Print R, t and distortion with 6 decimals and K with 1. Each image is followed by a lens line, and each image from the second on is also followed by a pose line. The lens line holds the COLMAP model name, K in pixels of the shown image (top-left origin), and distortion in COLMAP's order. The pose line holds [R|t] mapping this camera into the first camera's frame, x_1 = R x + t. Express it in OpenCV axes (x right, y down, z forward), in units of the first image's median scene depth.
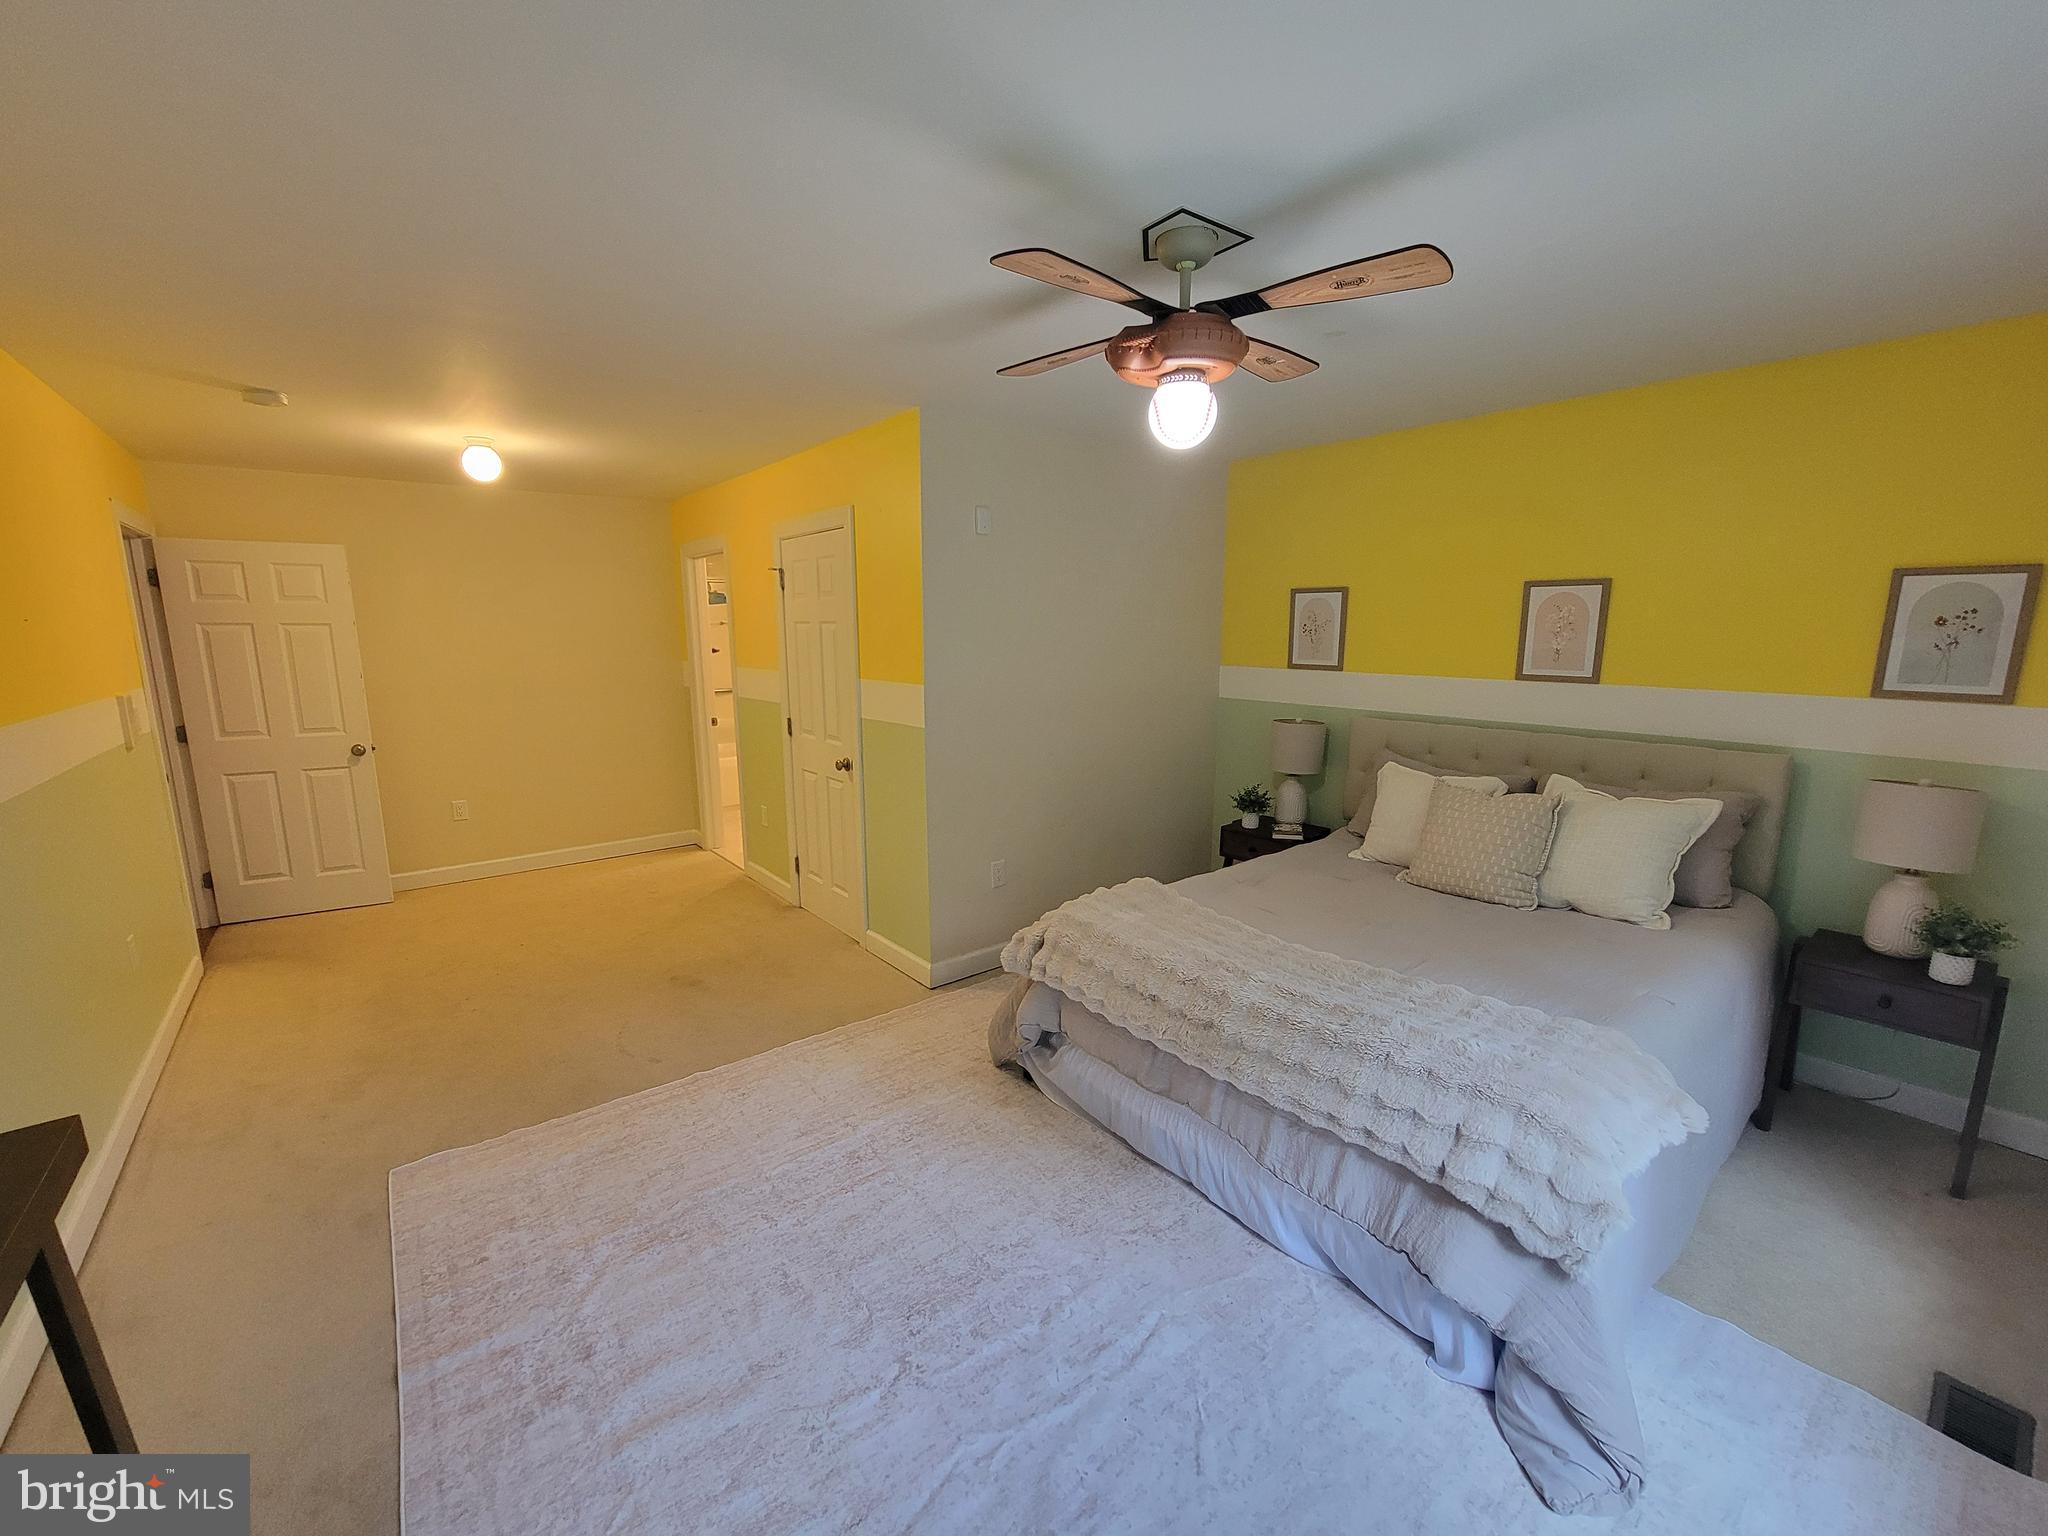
lens RADIAL K [[830.0, 0, 1014.3], [0, 830.0, 776.6], [0, 0, 1]] dist [-0.001953, 0.000273]
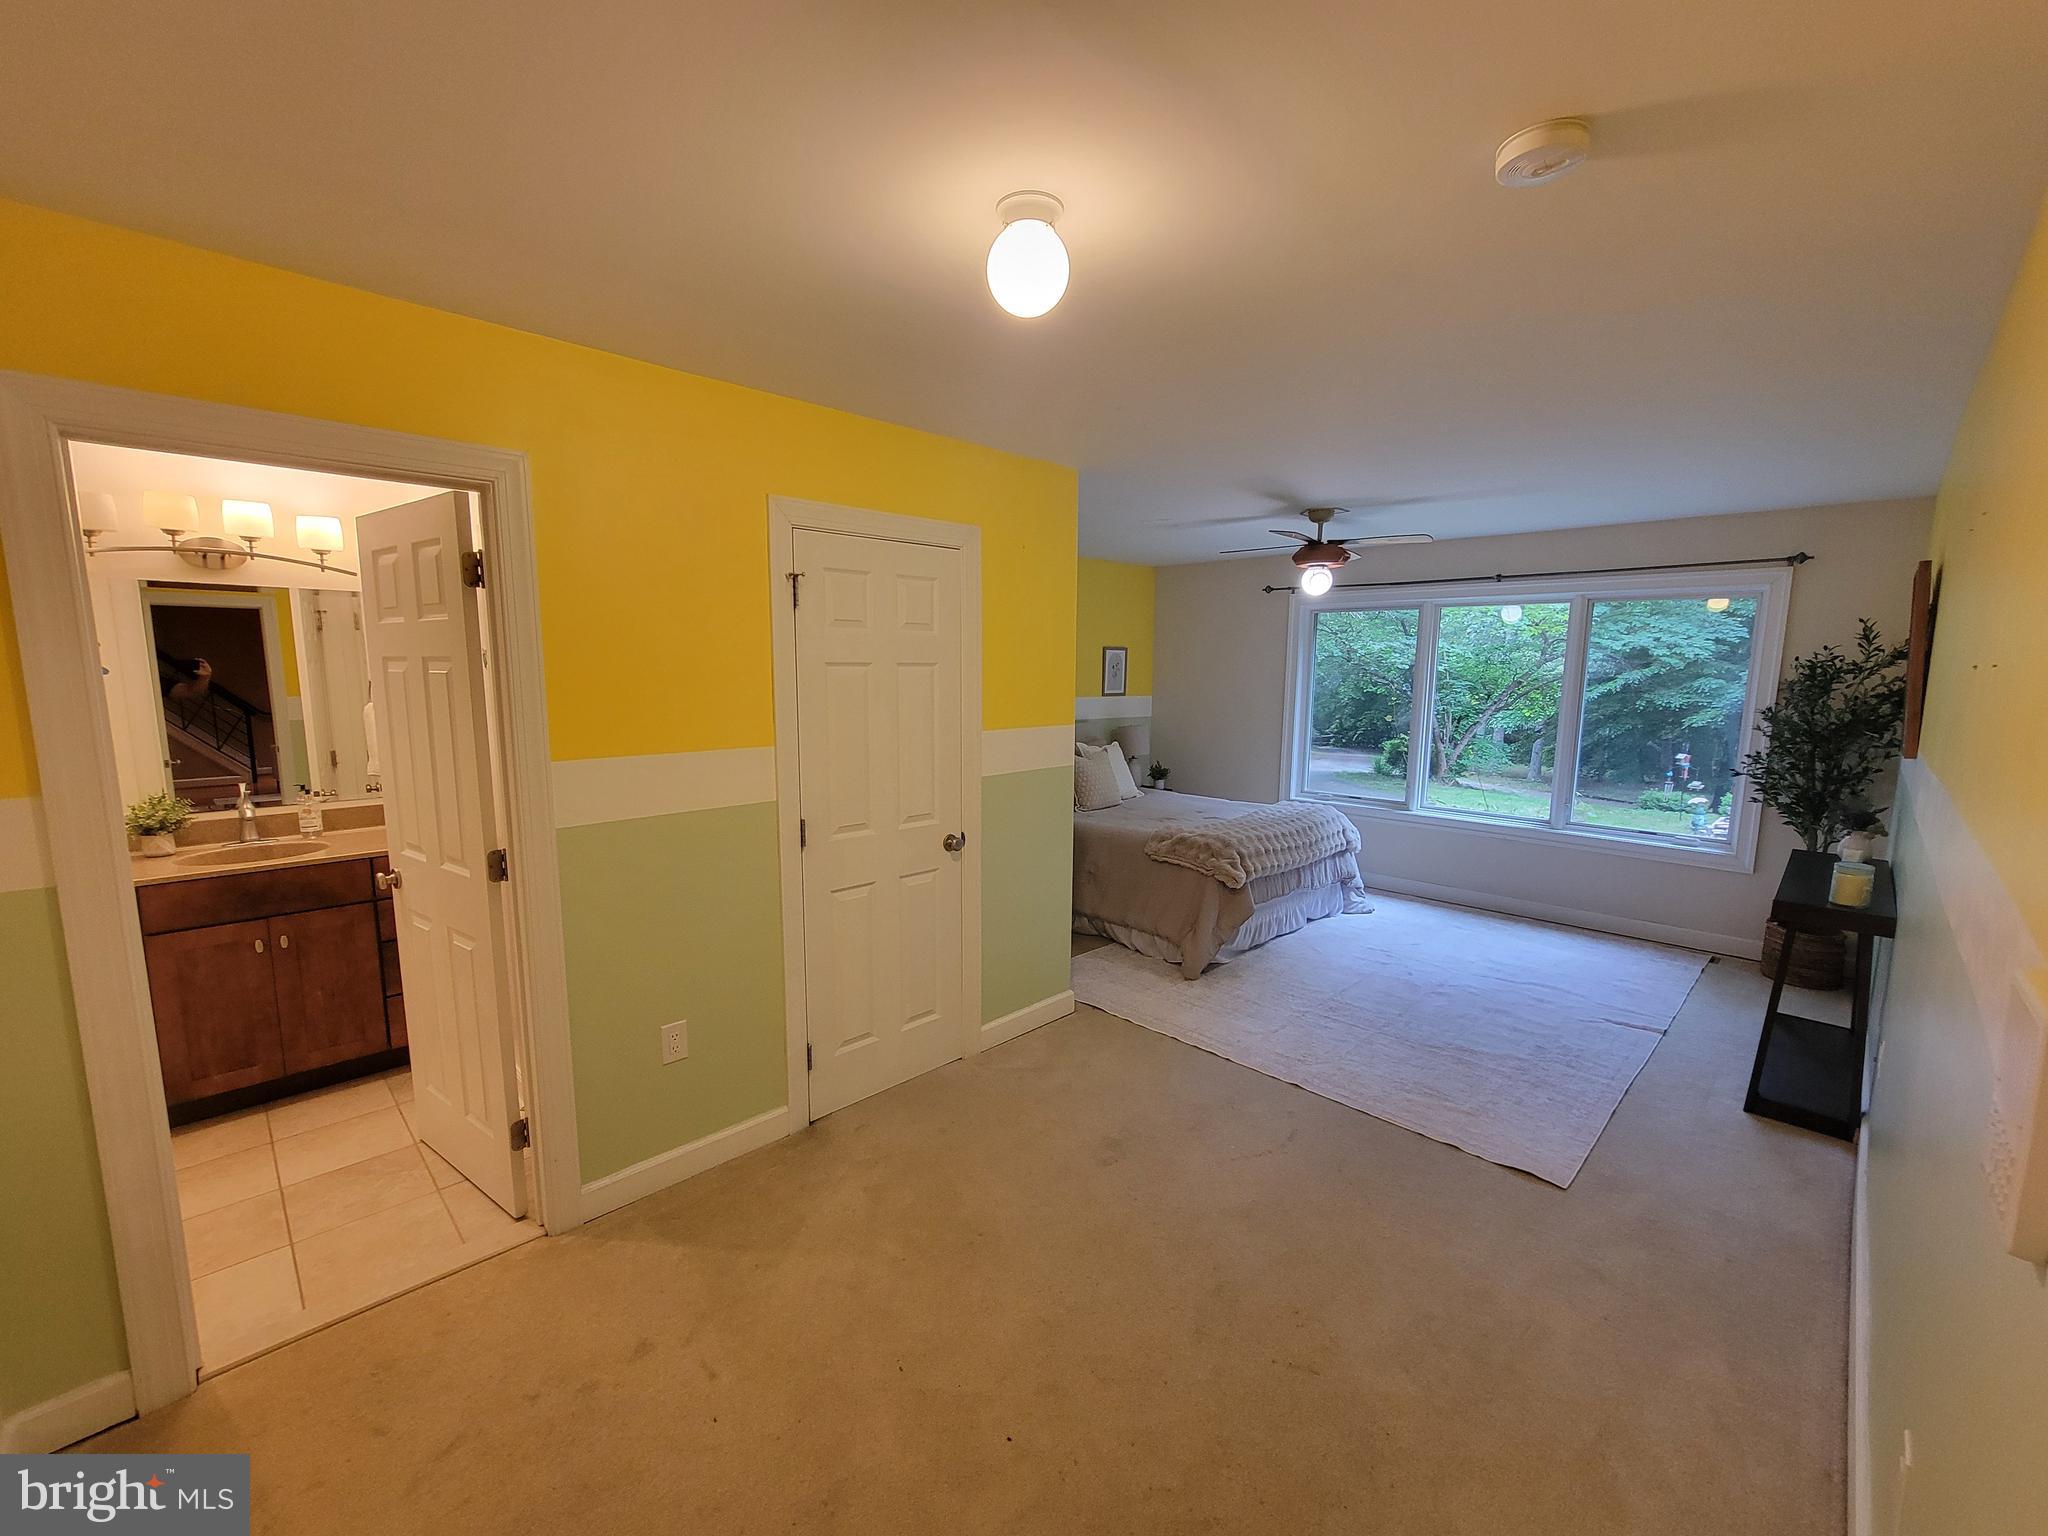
lens RADIAL K [[830.0, 0, 1014.3], [0, 830.0, 776.6], [0, 0, 1]] dist [-0.001953, 0.000273]
pose [[-0.111983, -0.131128, 0.985020, -1.356371], [0.171265, 0.973875, 0.149115, -0.254806], [-0.978840, 0.185398, -0.086599, 1.384009]]
